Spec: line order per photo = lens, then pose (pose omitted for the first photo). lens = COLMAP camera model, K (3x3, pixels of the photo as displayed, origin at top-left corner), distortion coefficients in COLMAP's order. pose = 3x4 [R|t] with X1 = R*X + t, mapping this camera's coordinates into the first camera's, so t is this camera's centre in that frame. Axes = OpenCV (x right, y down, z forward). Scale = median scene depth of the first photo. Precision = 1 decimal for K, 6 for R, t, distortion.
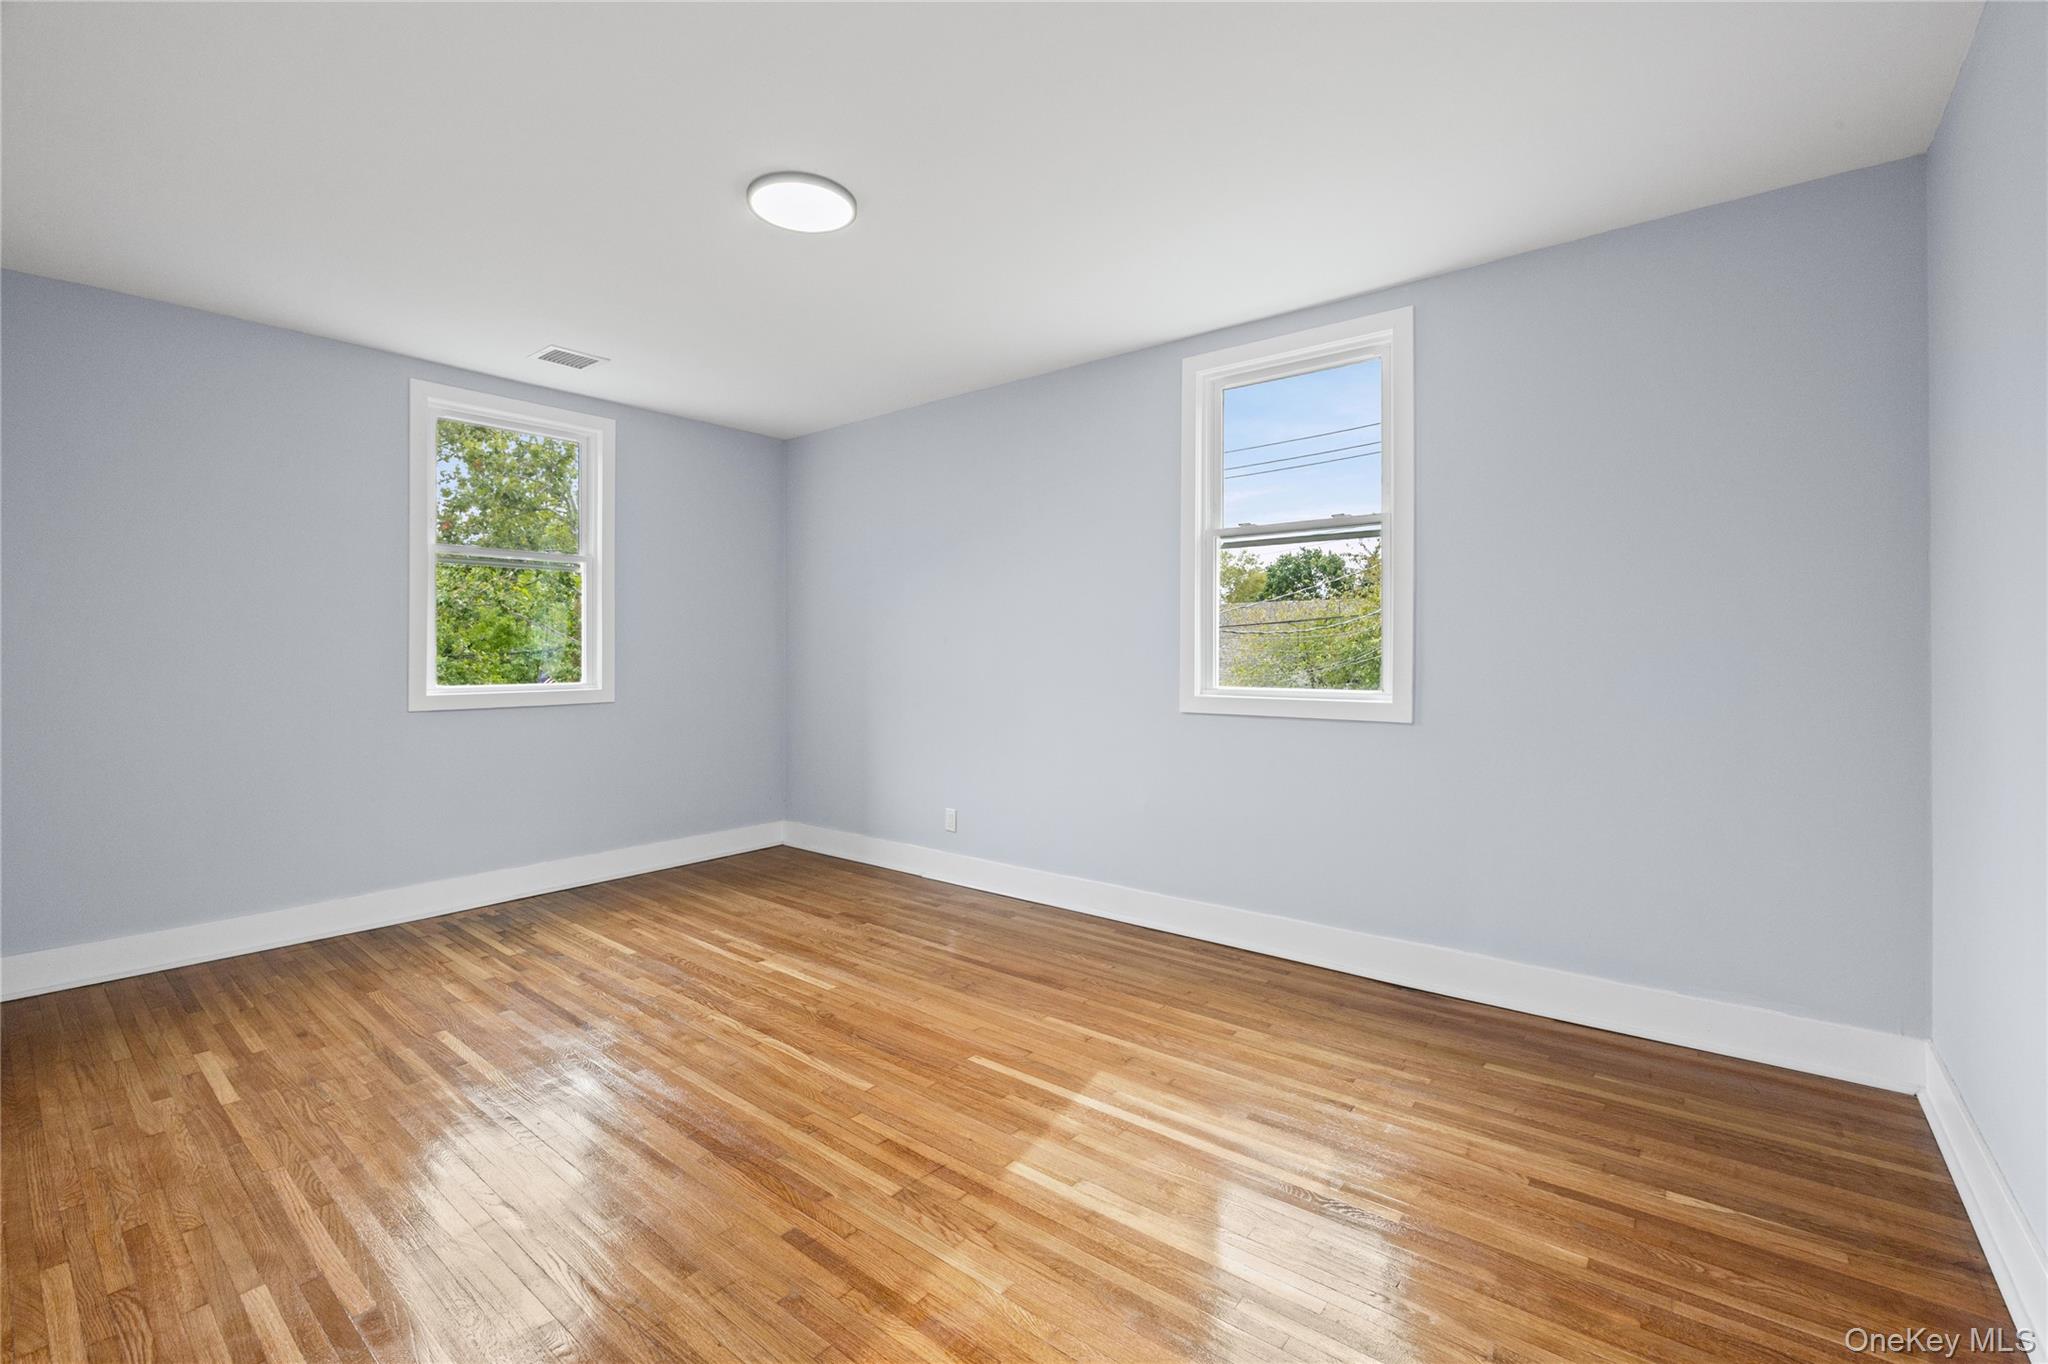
lens RADIAL K [[871.9, 0, 1041.4], [0, 871.9, 668.1], [0, 0, 1]] dist [-0.010969, 0.001522]
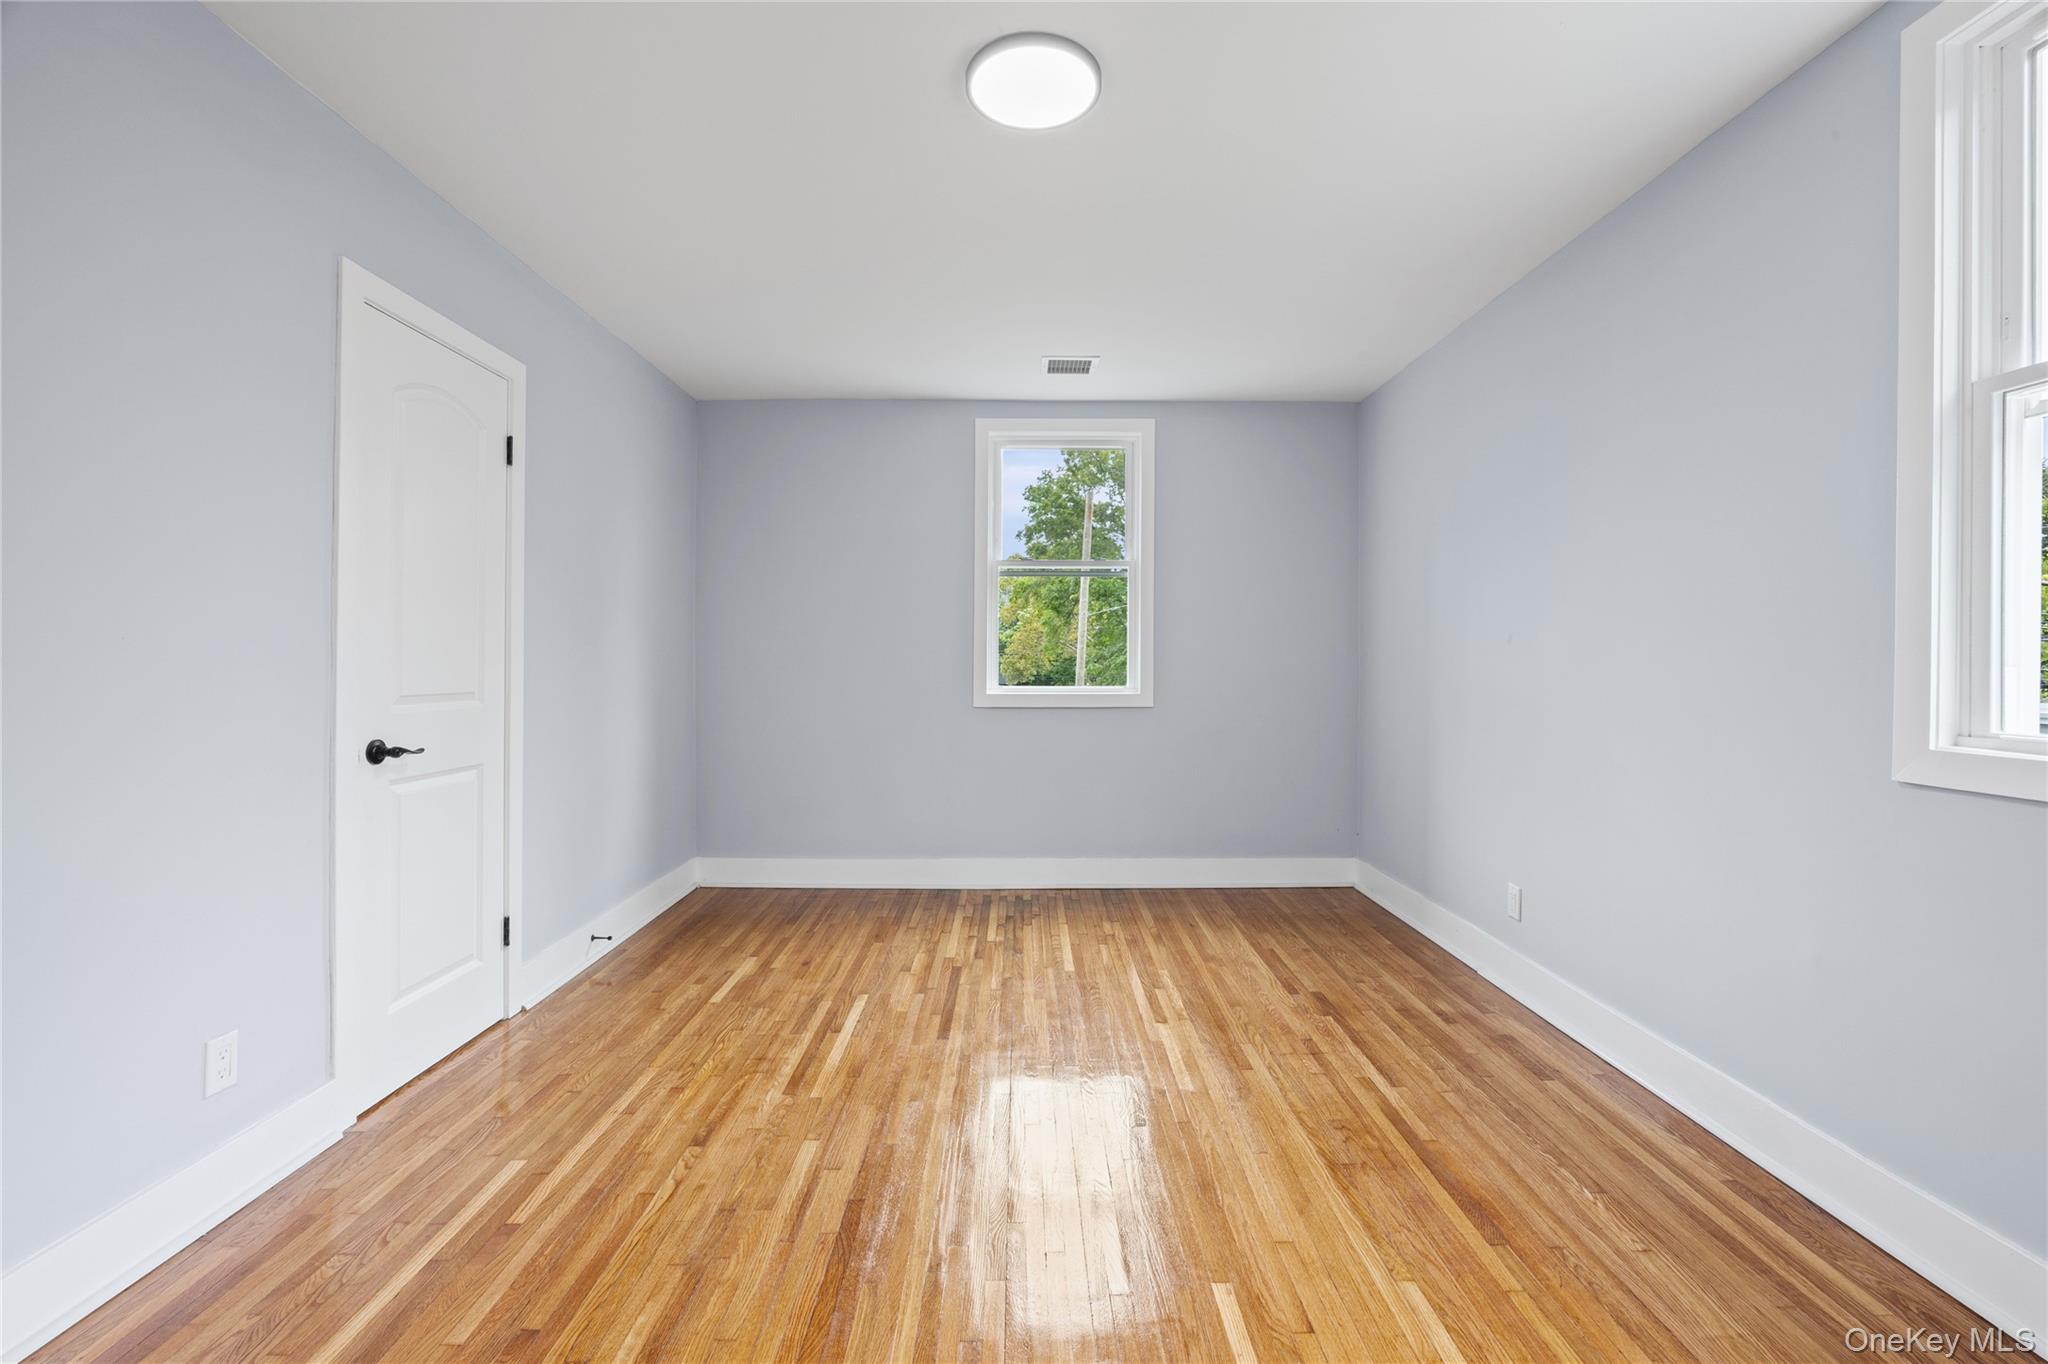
lens RADIAL K [[871.9, 0, 1027.4], [0, 871.9, 666.9], [0, 0, 1]] dist [-0.010969, 0.001522]
pose [[0.628470, 0.009394, -0.777777, 0.233320], [-0.017394, 0.999847, -0.001979, -0.002207], [0.777639, 0.014772, 0.628537, 0.348703]]
